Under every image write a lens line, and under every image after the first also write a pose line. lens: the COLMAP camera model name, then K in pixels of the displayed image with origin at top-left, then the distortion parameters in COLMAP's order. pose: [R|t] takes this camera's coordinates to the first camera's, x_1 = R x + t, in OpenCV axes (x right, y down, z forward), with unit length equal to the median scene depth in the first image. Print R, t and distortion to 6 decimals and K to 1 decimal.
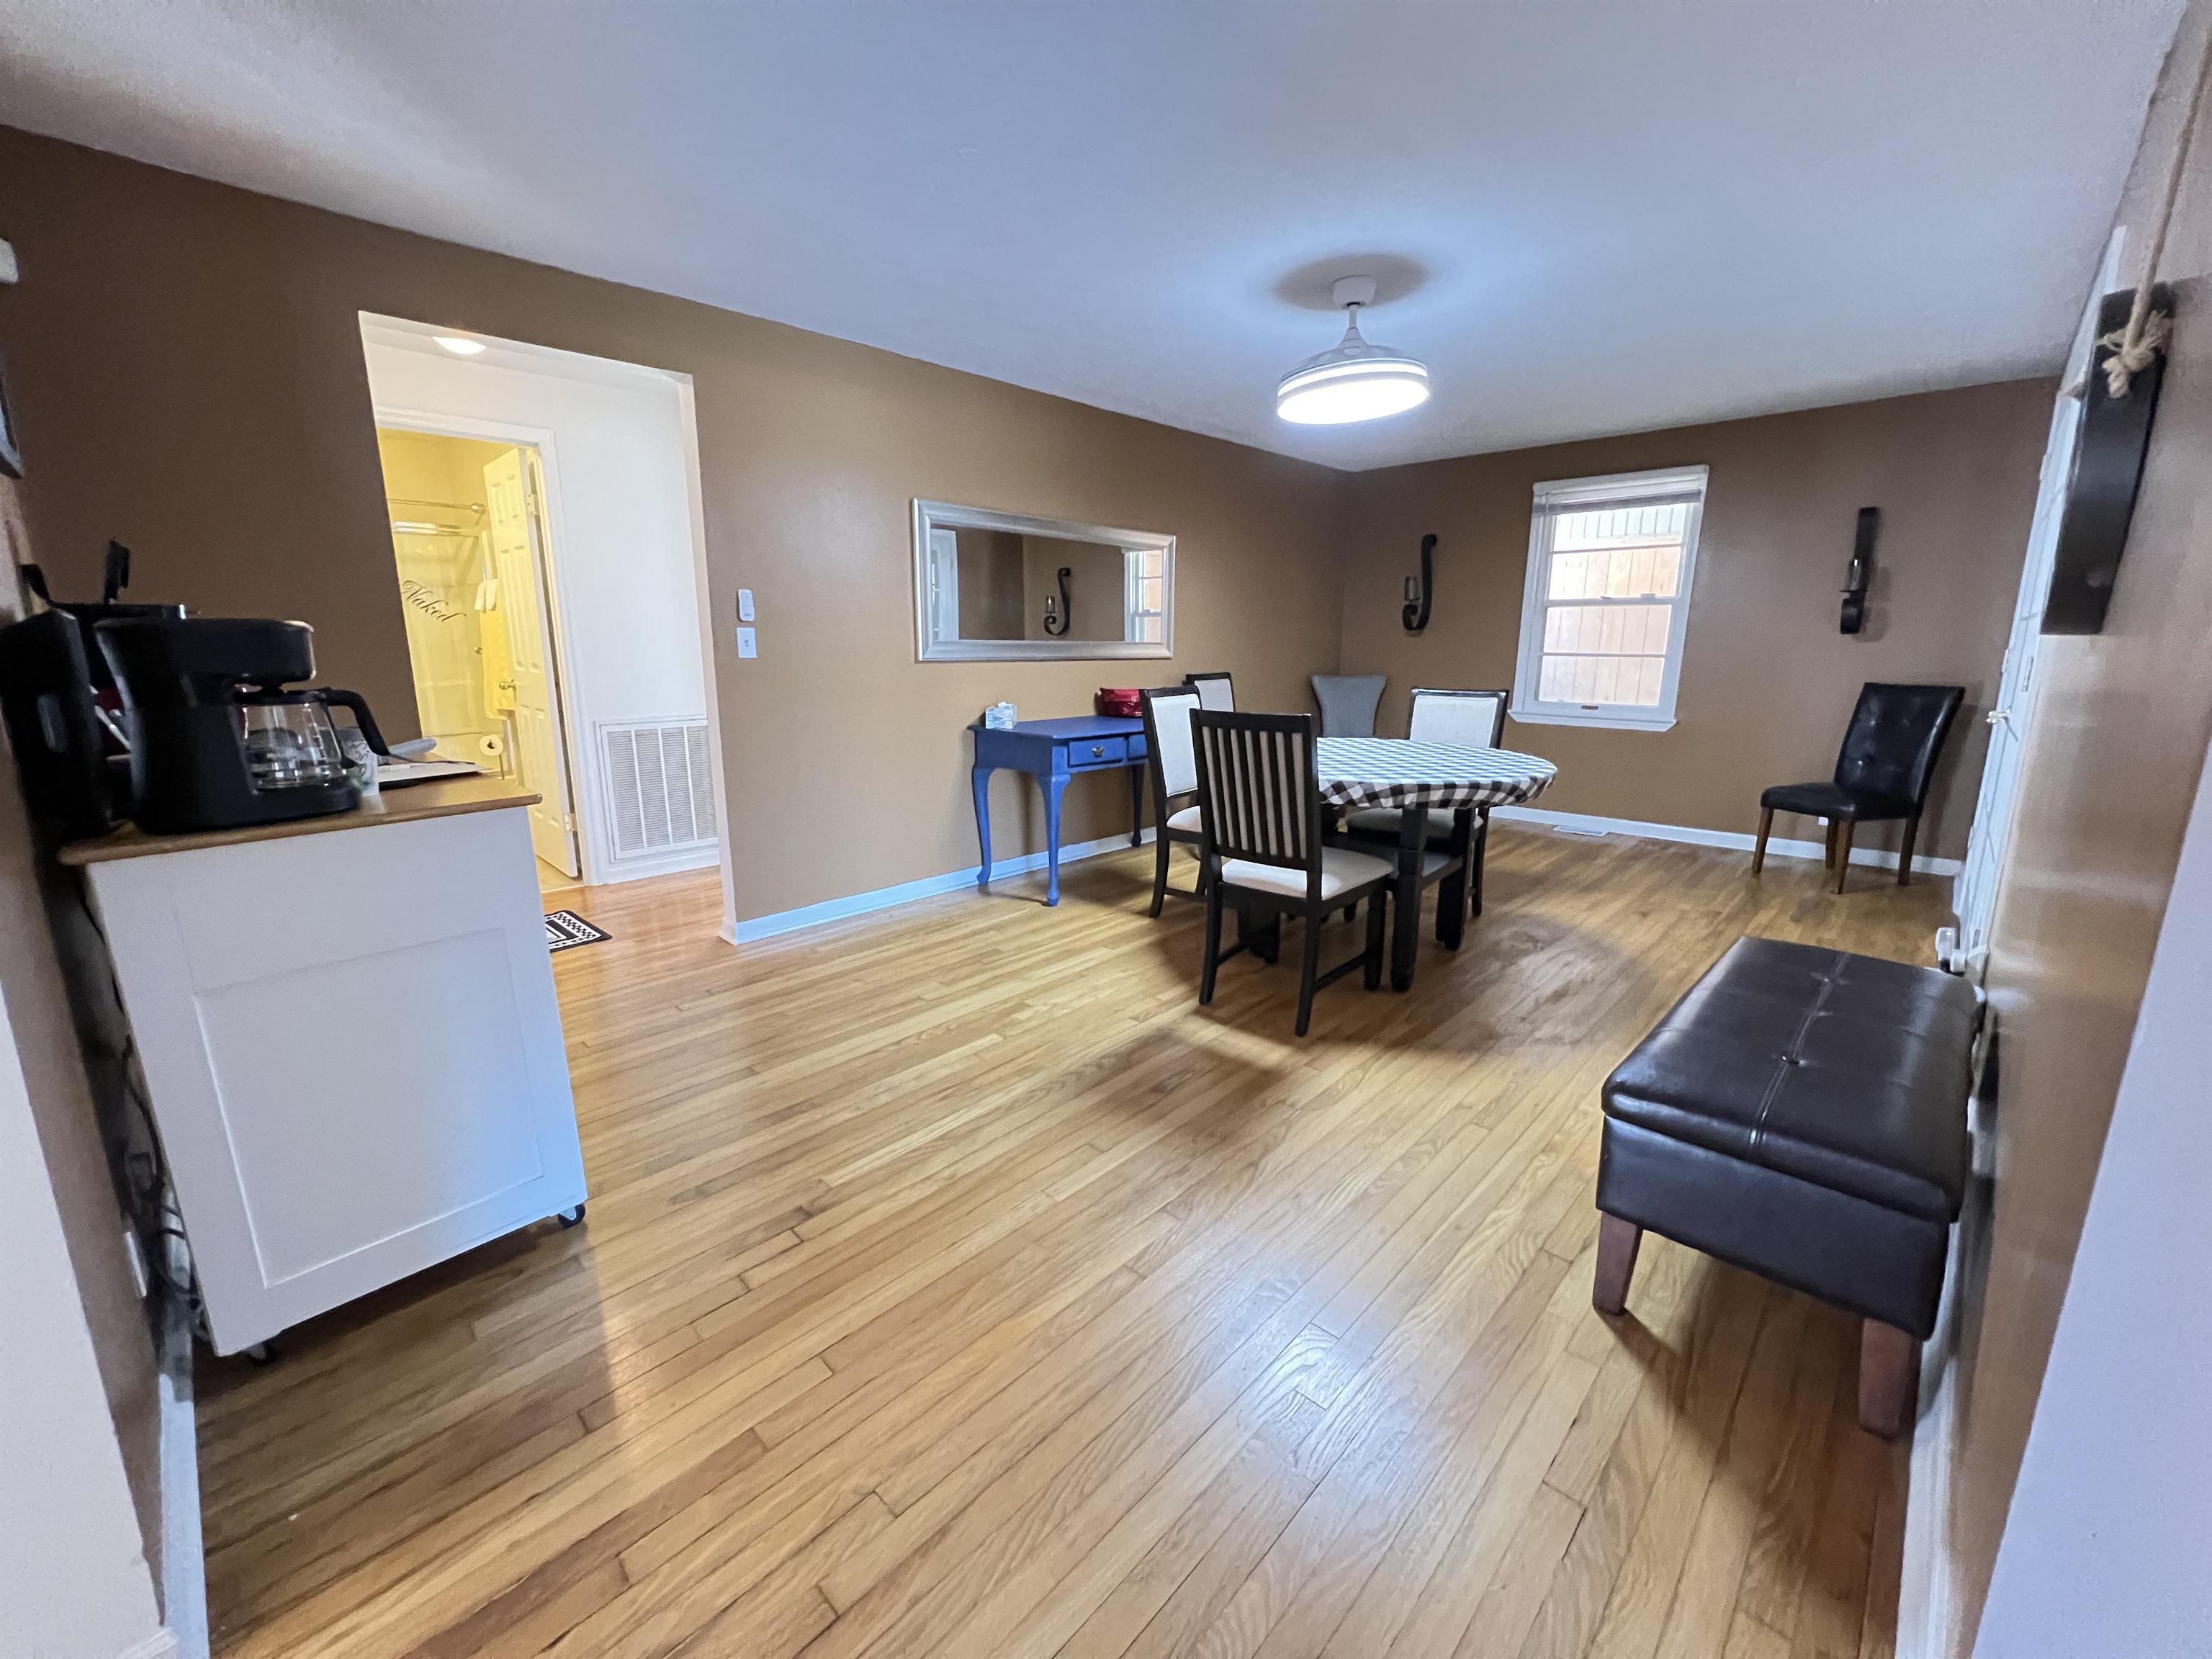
lens RADIAL K [[883.1, 0, 1097.0], [0, 883.1, 826.2], [0, 0, 1]] dist [-0.001545, 0.000298]
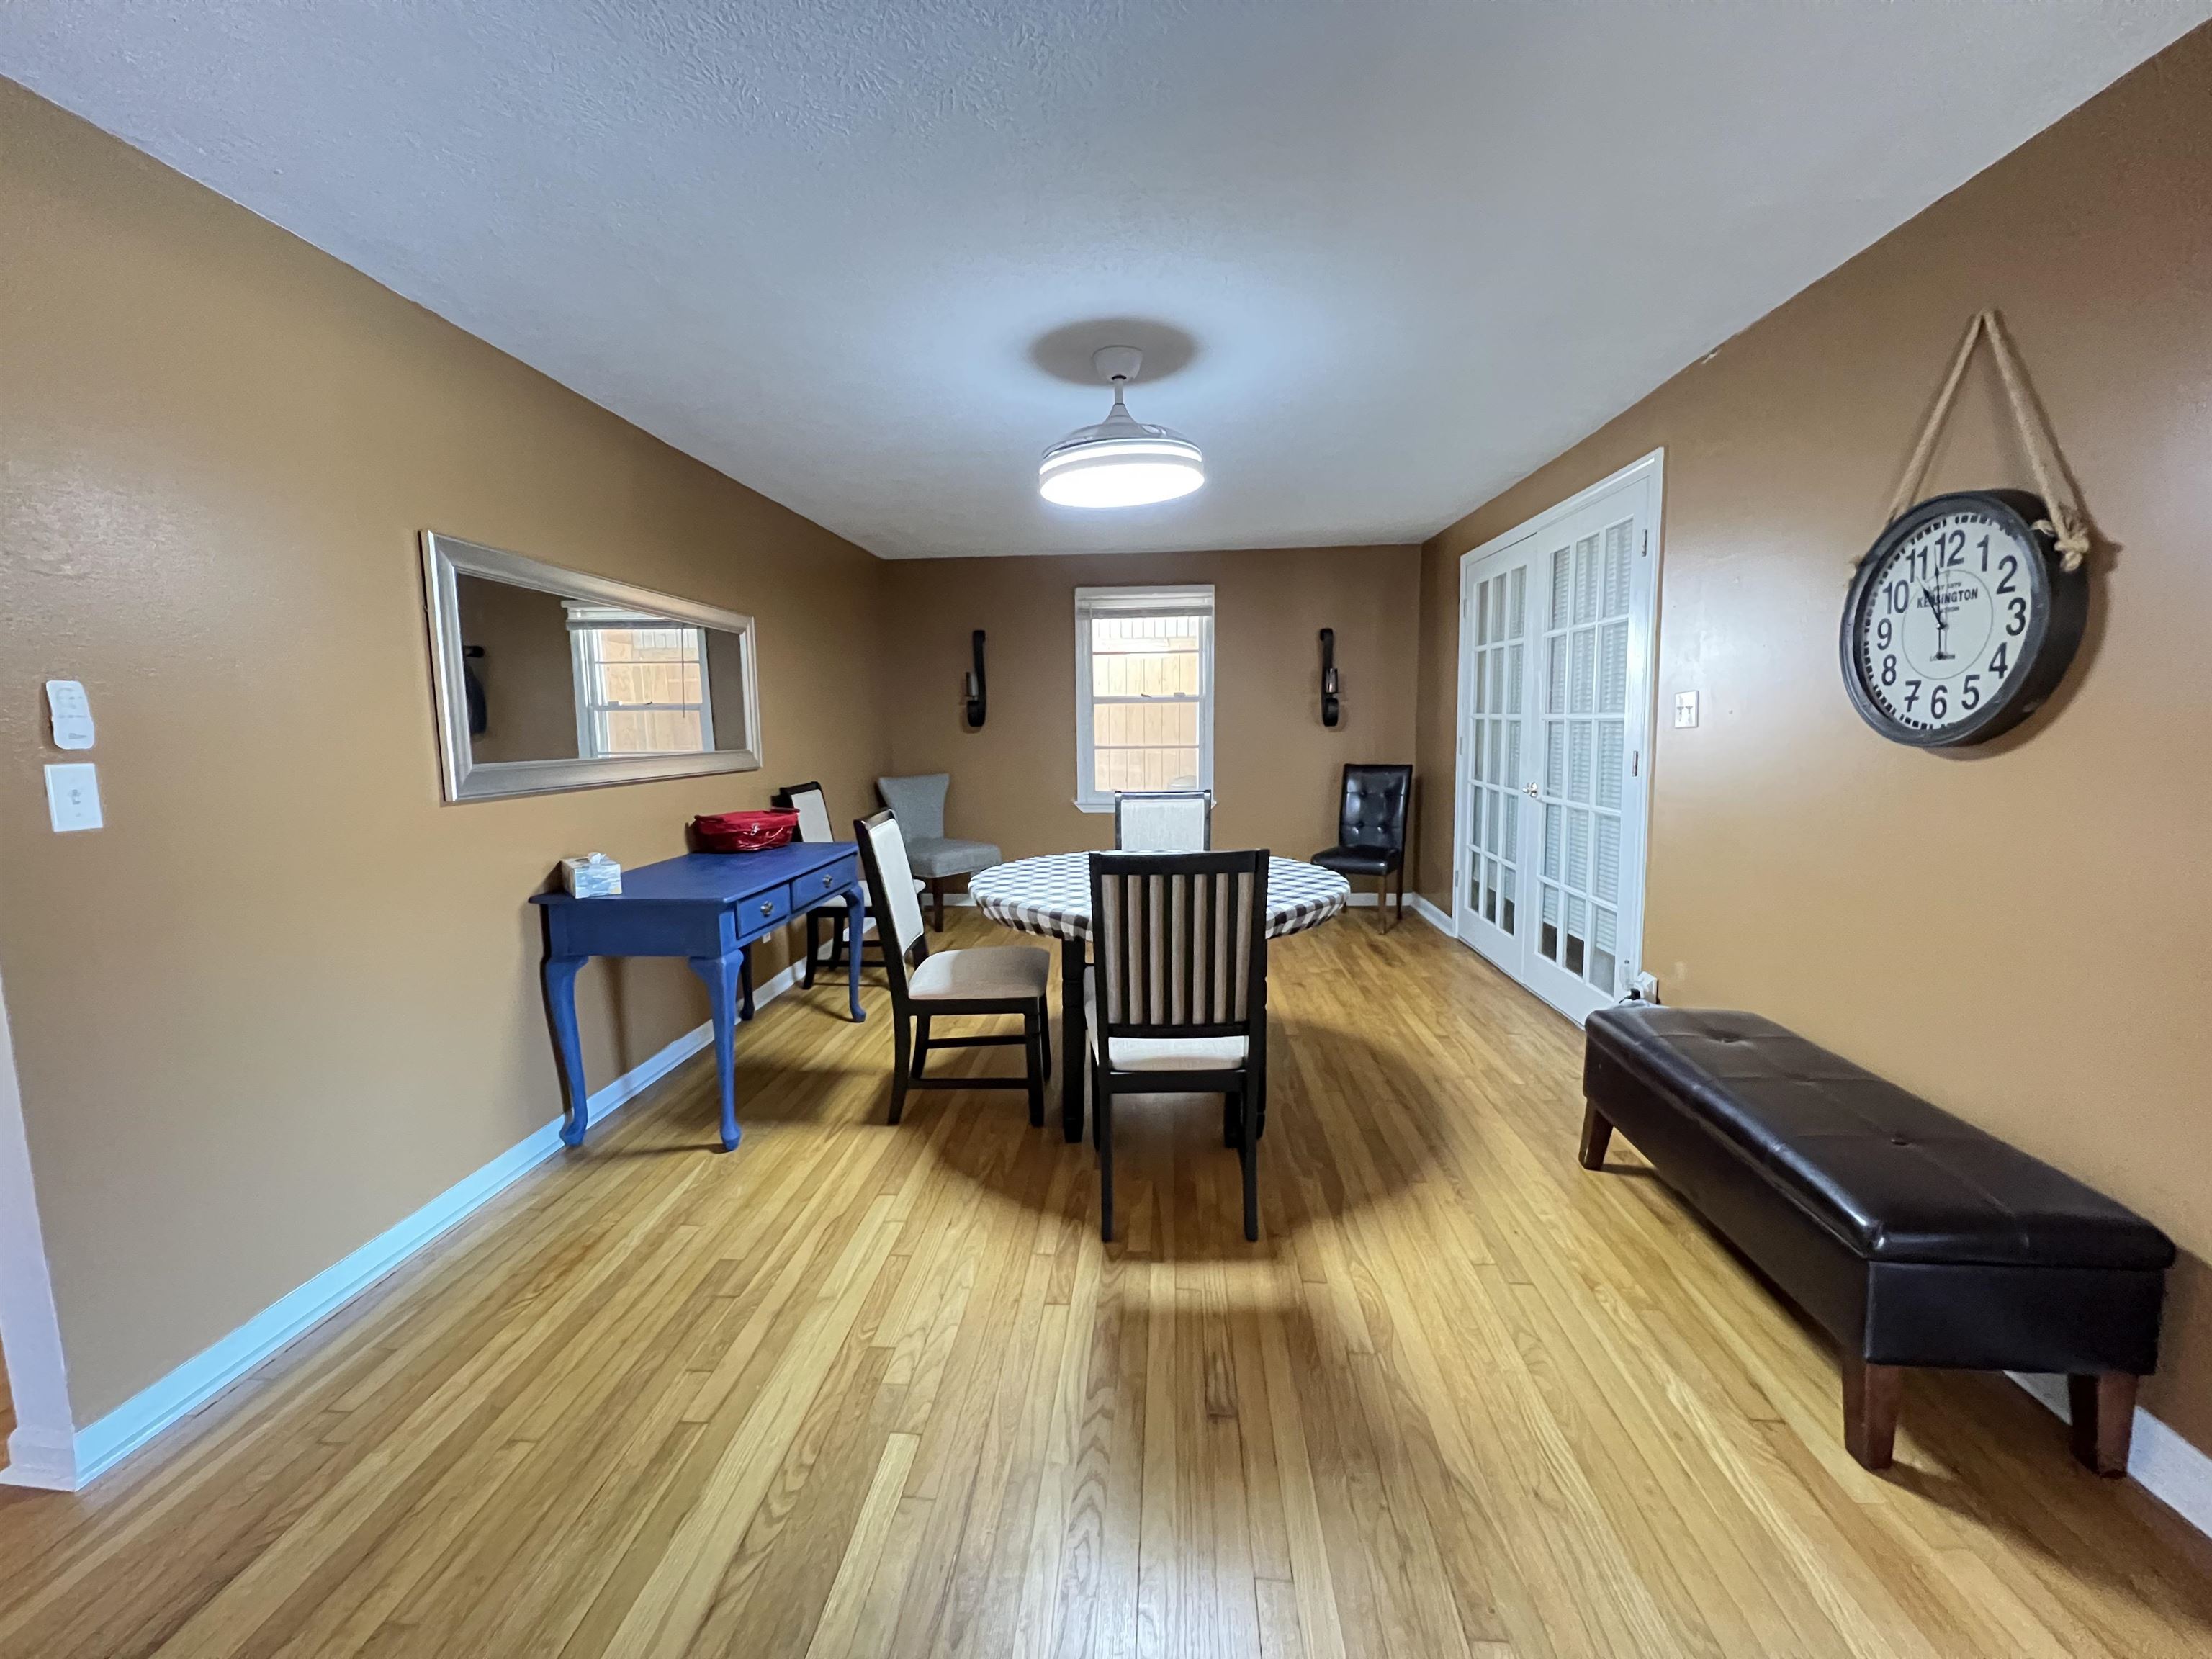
lens RADIAL K [[883.1, 0, 1097.0], [0, 883.1, 826.2], [0, 0, 1]] dist [-0.001545, 0.000298]
pose [[0.771104, -0.087519, 0.630666, -0.244514], [0.146795, 0.988260, -0.042340, -0.084901], [-0.619556, 0.125227, 0.774899, 0.289643]]
